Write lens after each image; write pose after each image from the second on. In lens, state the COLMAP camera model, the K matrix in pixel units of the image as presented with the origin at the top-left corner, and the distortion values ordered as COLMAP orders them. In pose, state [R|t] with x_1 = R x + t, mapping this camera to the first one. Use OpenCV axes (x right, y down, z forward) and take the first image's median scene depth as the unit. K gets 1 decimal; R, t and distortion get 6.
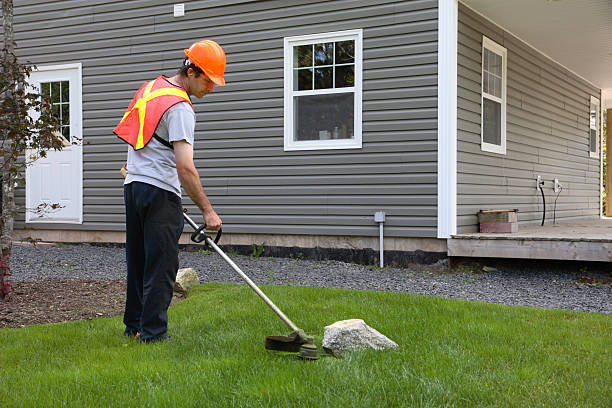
lens RADIAL K [[828.0, 0, 306.0], [0, 828.0, 204.0], [0, 0, 1]] dist [-0.012465, -0.023983]
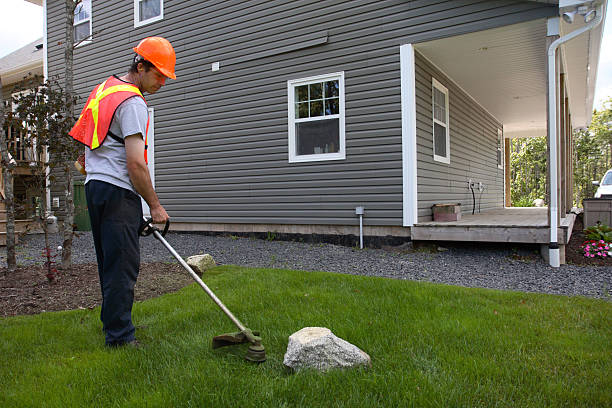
lens RADIAL K [[470.2, 0, 306.0], [0, 470.2, 204.0], [0, 0, 1]] dist [-0.169285, -0.000238]
pose [[0.999200, -0.014607, -0.037224, 0.031592], [0.014837, 0.999872, 0.005908, -0.000780], [0.037133, -0.006455, 0.999289, 0.246644]]
